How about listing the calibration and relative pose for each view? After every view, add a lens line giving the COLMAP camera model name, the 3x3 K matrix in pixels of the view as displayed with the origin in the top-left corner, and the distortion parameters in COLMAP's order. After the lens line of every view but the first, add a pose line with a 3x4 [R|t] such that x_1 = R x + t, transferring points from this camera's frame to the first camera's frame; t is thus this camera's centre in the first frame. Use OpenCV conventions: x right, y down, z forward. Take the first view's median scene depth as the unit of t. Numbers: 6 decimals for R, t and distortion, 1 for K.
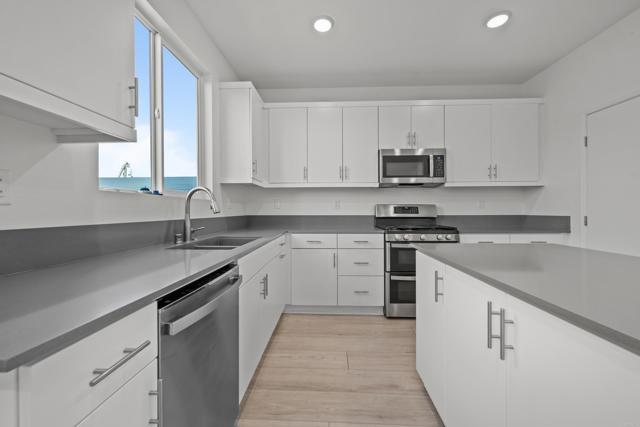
lens RADIAL K [[254.8, 0, 320.0], [0, 254.8, 213.5], [0, 0, 1]] dist [-0.000694, -0.000198]
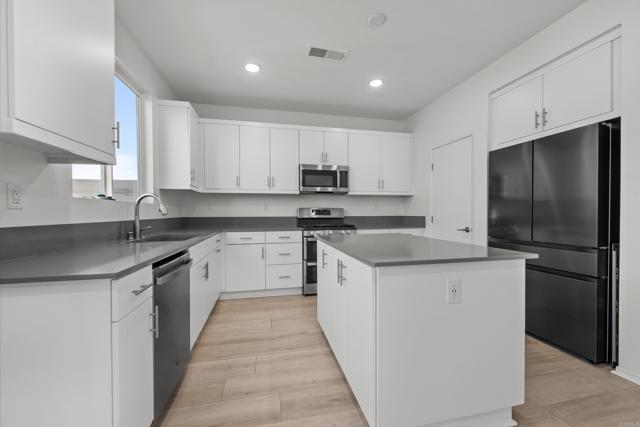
lens RADIAL K [[254.8, 0, 320.0], [0, 254.8, 213.5], [0, 0, 1]] dist [-0.000694, -0.000198]
pose [[0.967081, -0.001791, 0.254463, 0.010212], [0.003948, 0.999960, -0.007968, 0.003055], [-0.254438, 0.008710, 0.967050, -0.279201]]
